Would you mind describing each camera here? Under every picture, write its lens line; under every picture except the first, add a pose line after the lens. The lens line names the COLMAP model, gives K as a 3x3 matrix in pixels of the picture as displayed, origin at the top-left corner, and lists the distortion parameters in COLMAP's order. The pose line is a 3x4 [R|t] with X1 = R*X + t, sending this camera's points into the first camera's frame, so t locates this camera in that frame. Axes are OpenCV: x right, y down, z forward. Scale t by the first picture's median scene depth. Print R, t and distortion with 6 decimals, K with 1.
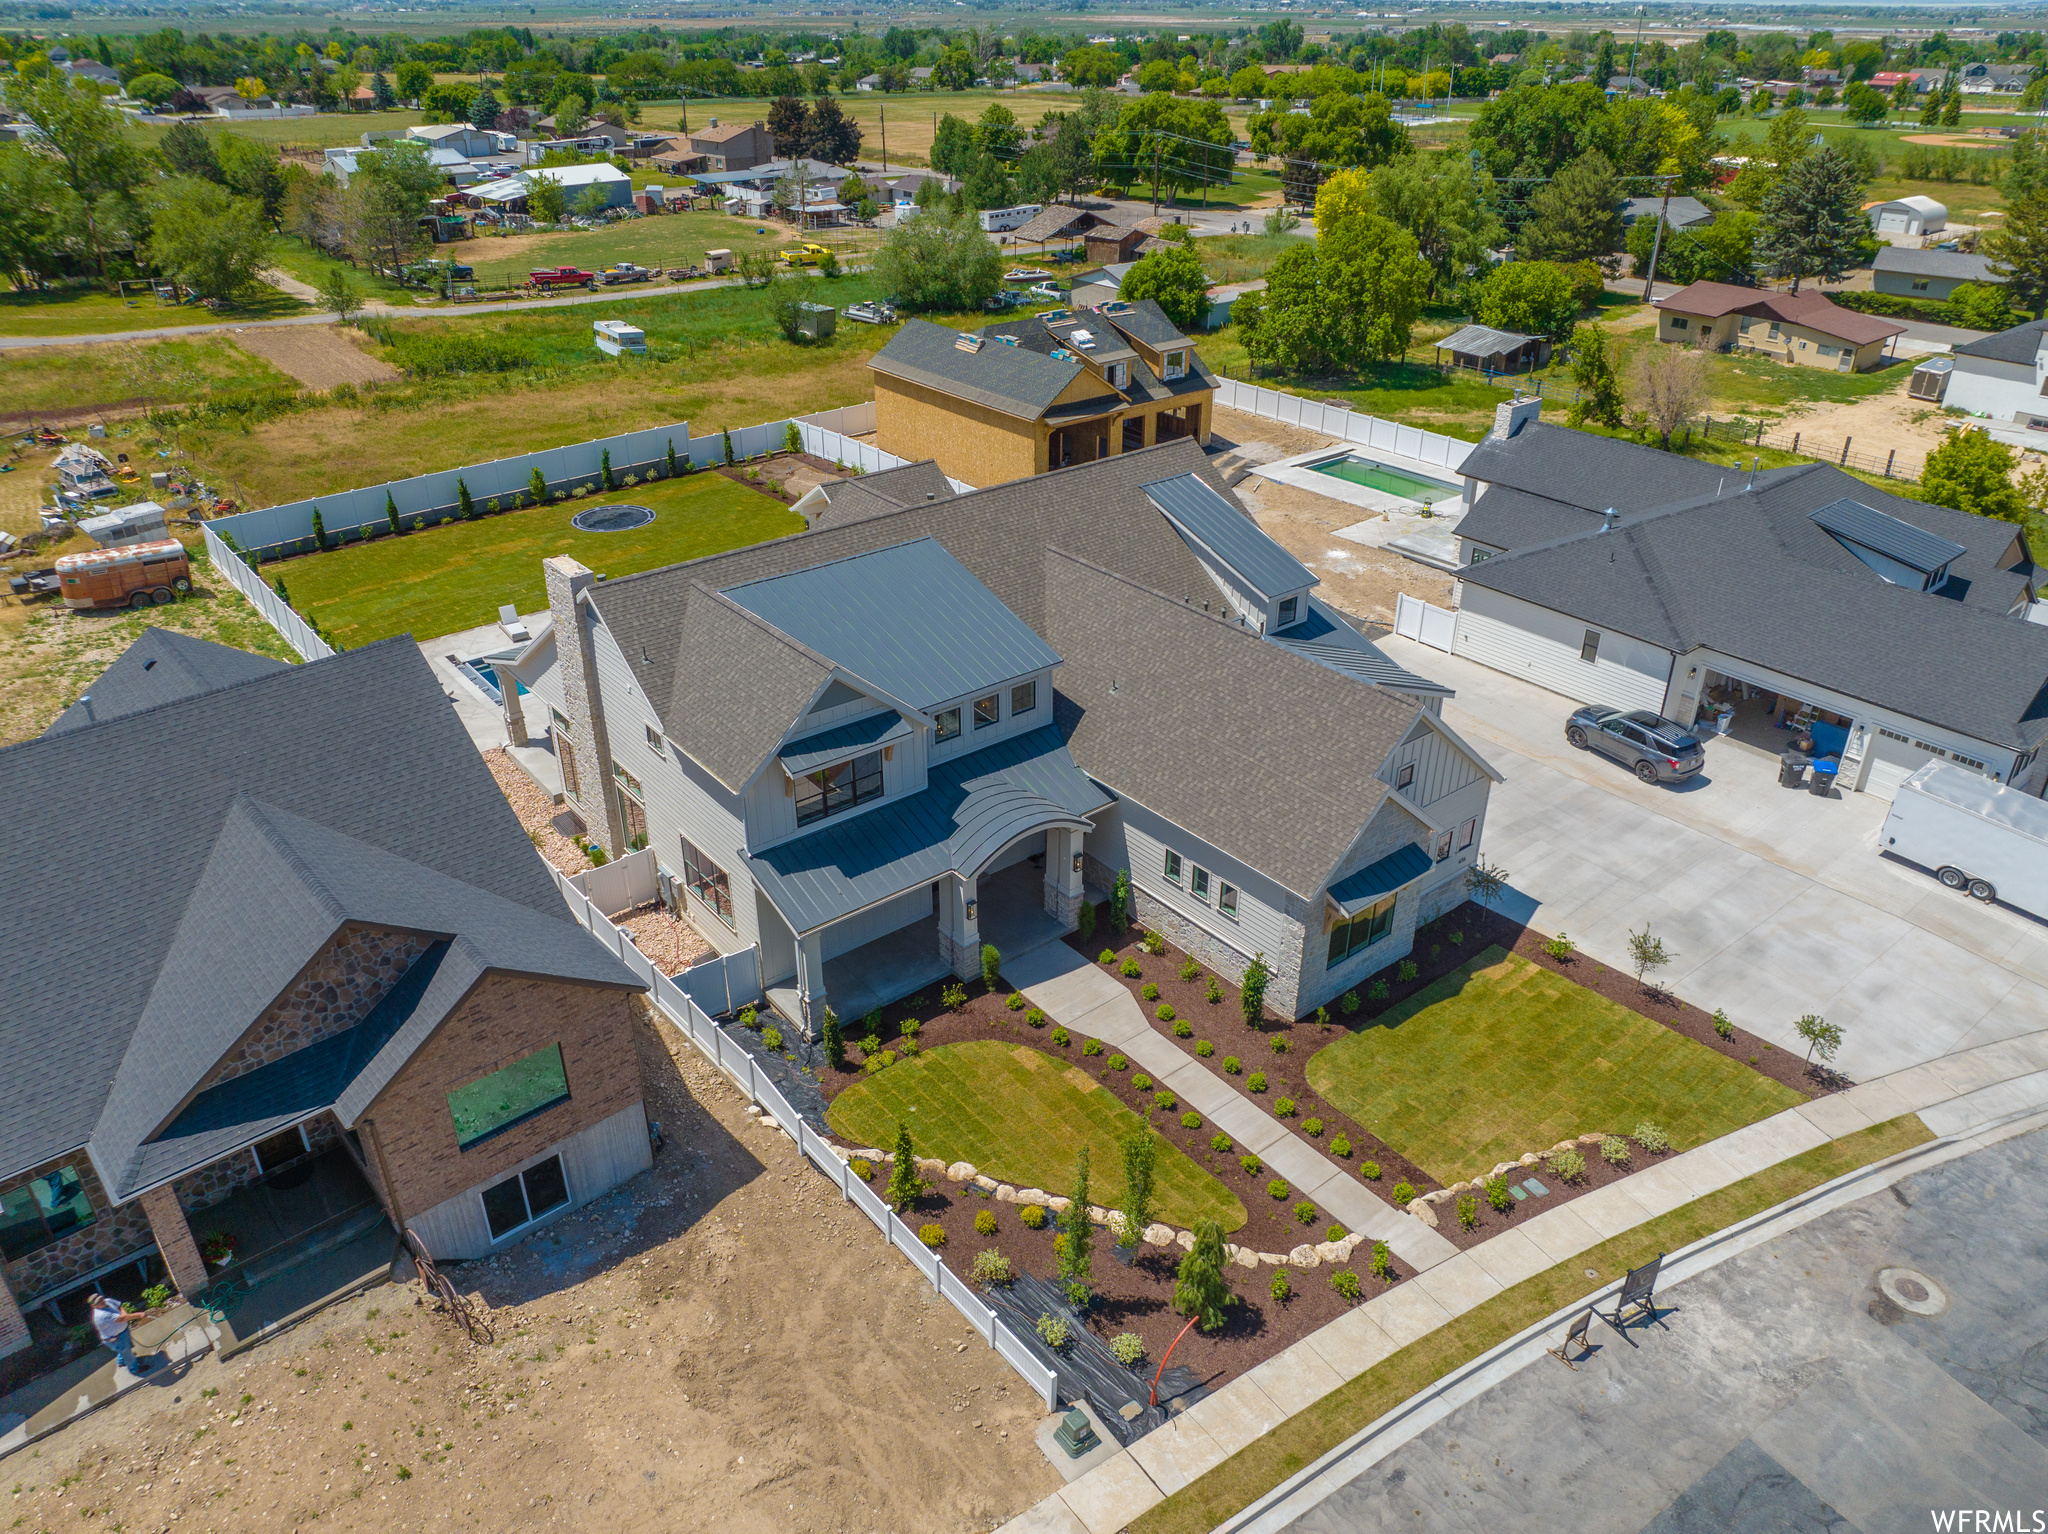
lens RADIAL K [[1446.1, 0, 1024.0], [0, 1446.1, 767.0], [0, 0, 1]] dist [-0.046421, -0.002671]
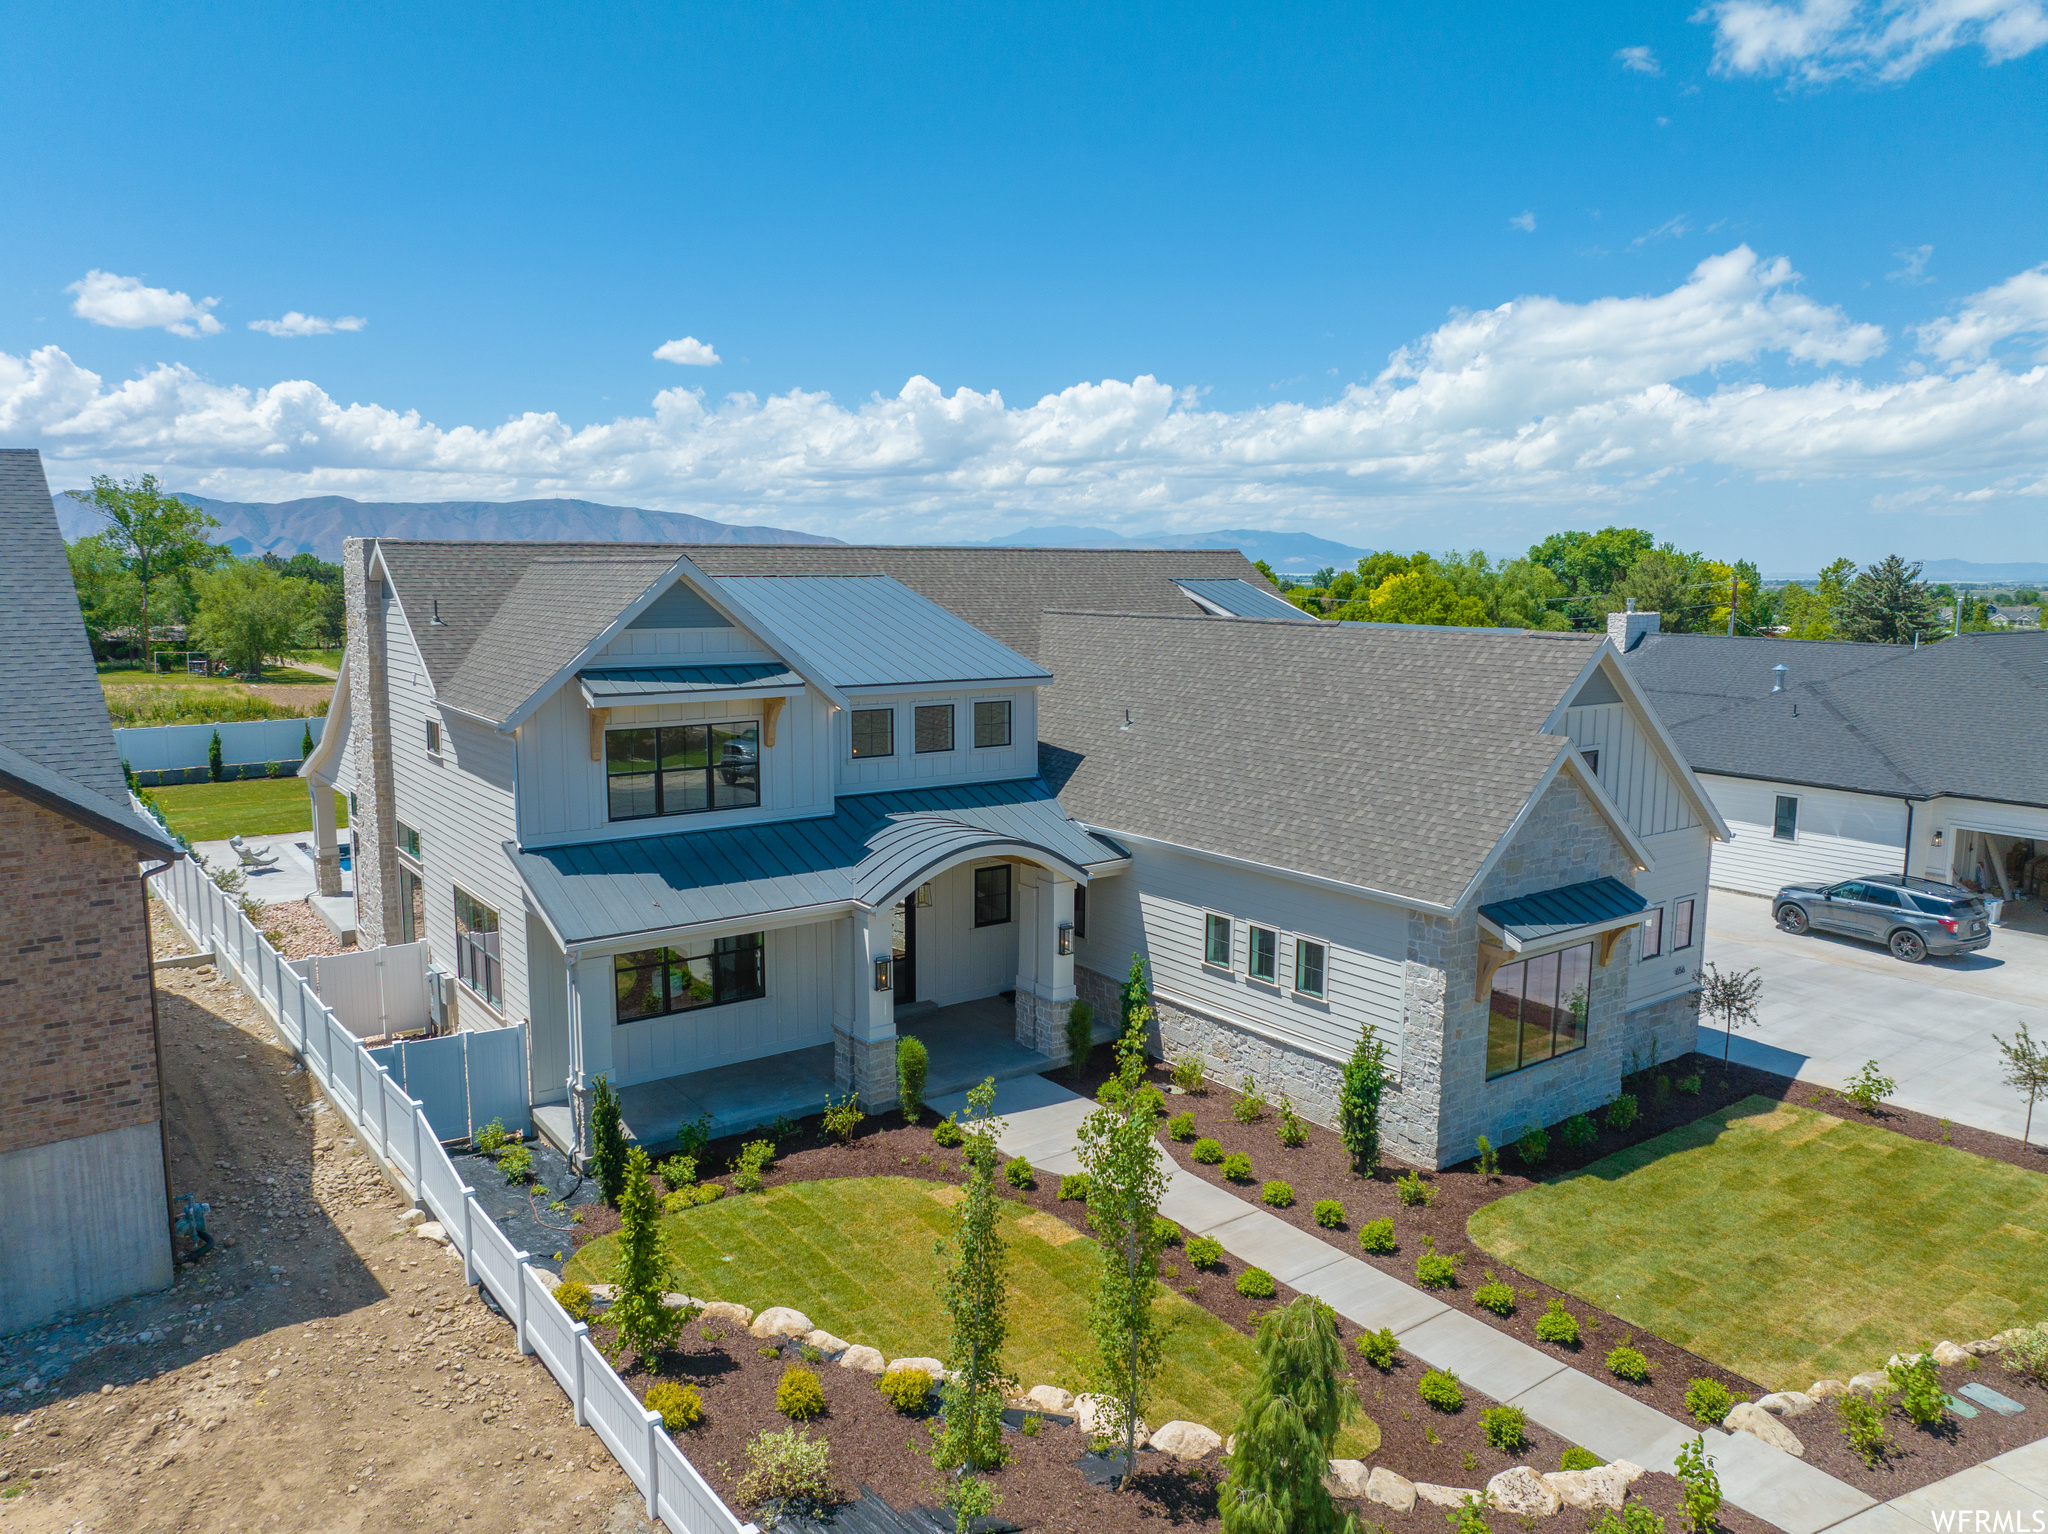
lens RADIAL K [[1447.7, 0, 1024.0], [0, 1447.7, 767.0], [0, 0, 1]] dist [-0.061066, 0.028859]
pose [[0.998935, 0.009359, -0.045175, 0.050292], [-0.024771, 0.934890, -0.354072, 0.234784], [0.038920, 0.354814, 0.934126, 0.415055]]
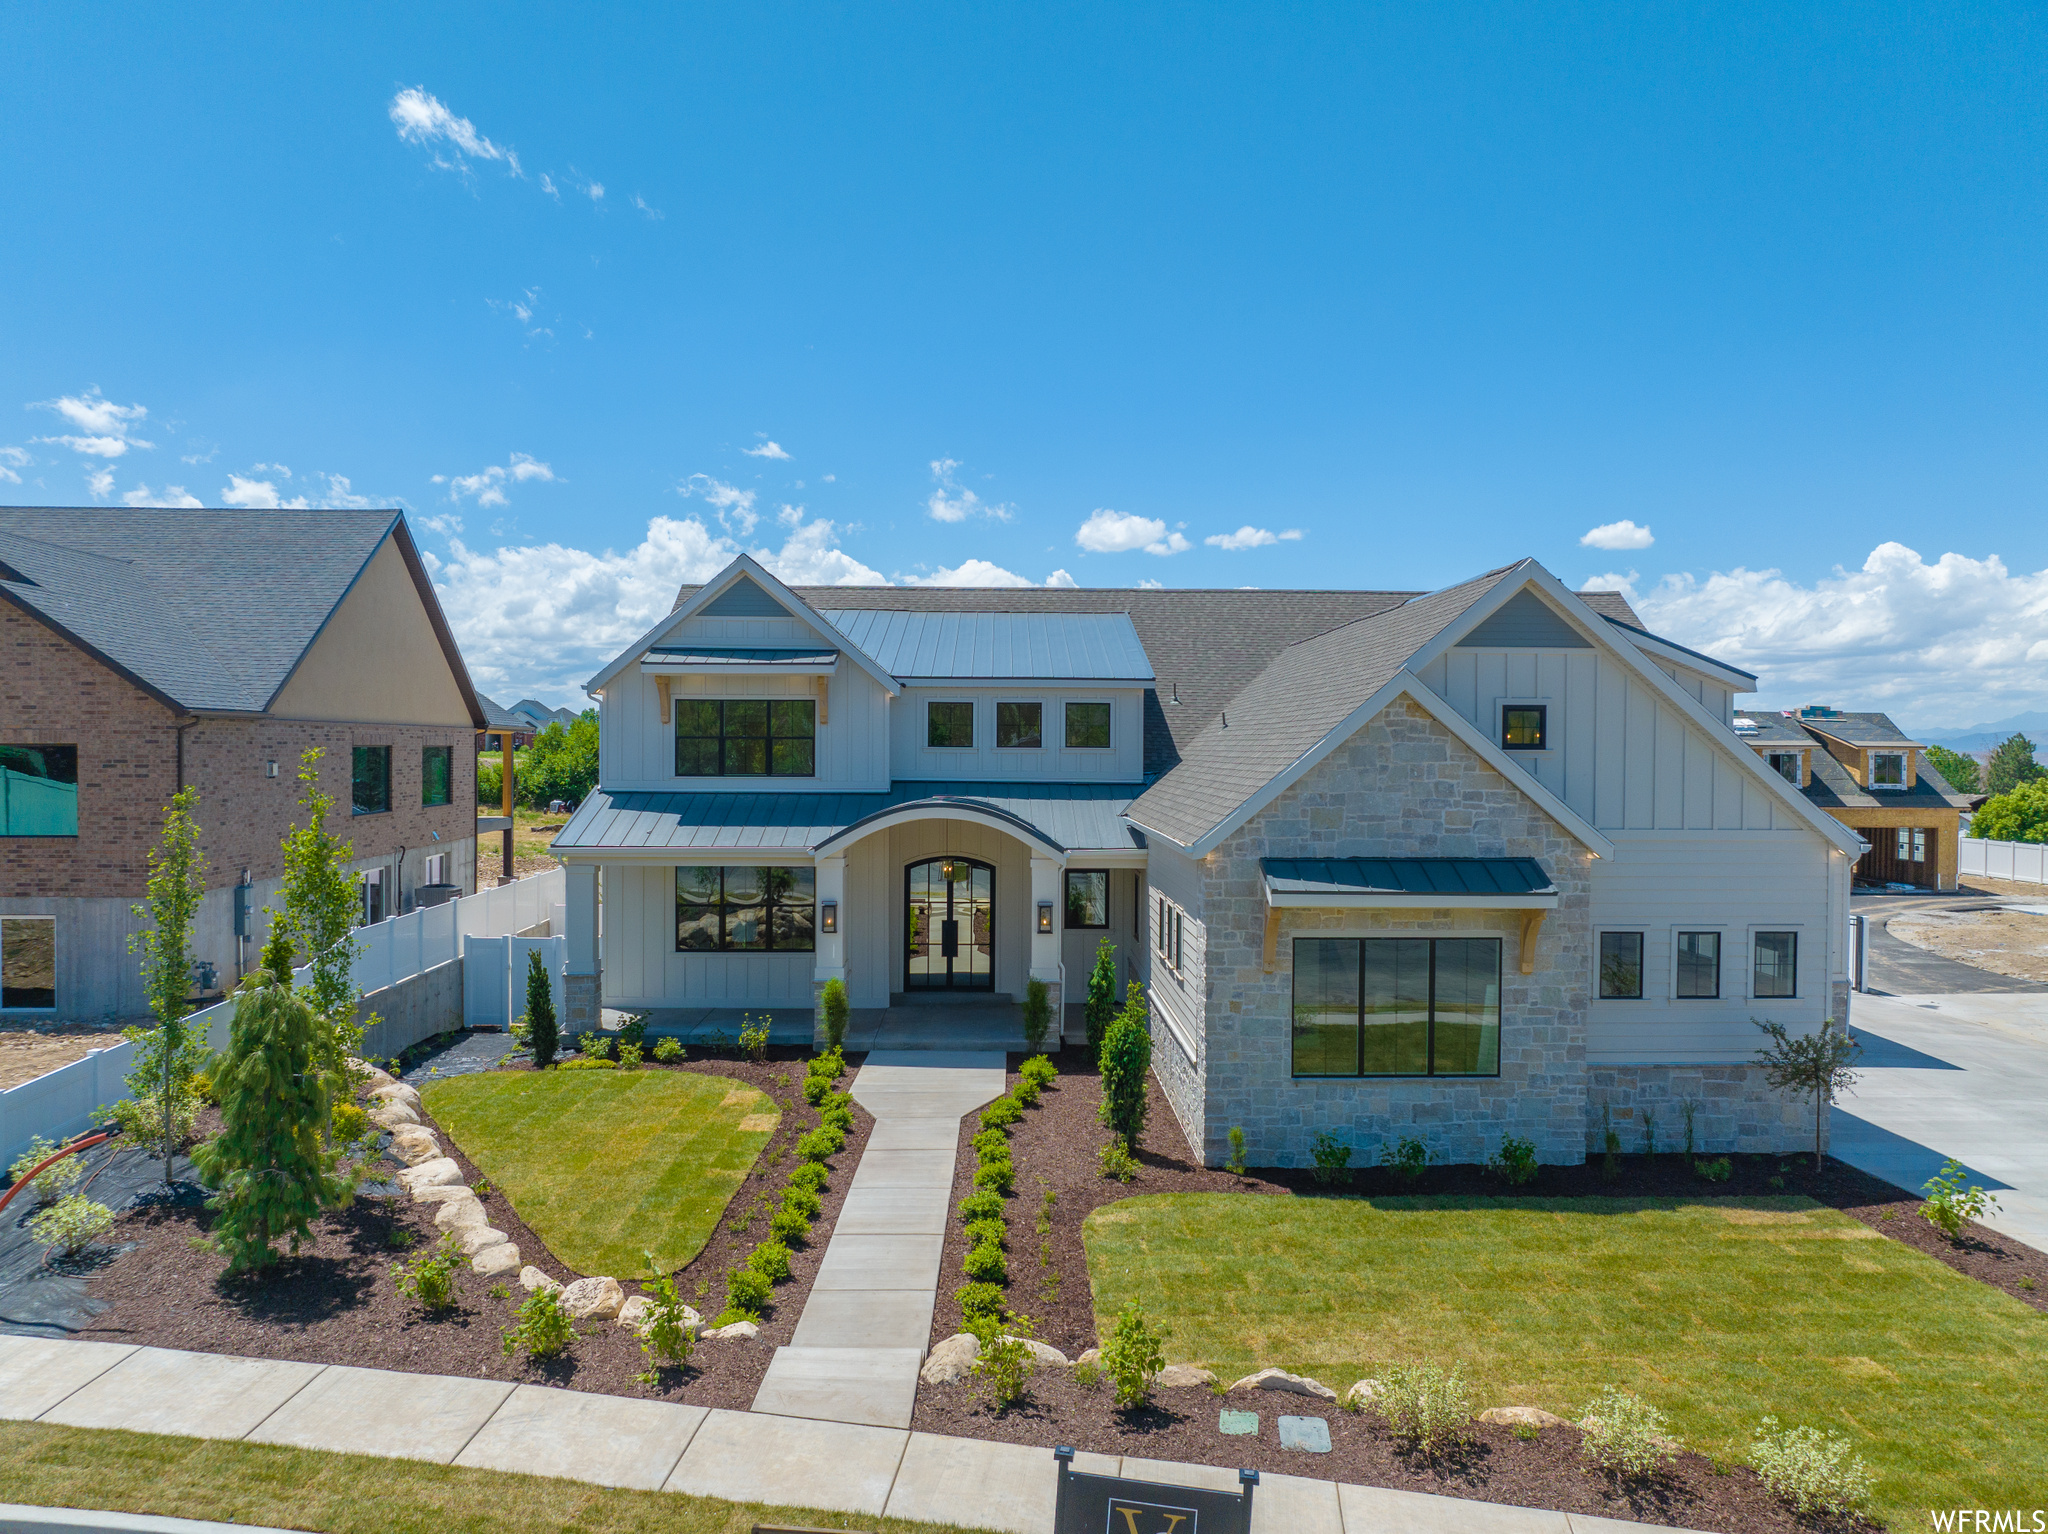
lens RADIAL K [[1453.8, 0, 1006.2], [0, 1453.8, 770.1], [0, 0, 1]] dist [-0.046038, 0.001631]
pose [[0.787593, 0.012089, -0.616078, 0.436242], [-0.300133, 0.880718, -0.366409, 0.260748], [0.538161, 0.473486, 0.697275, 0.566502]]
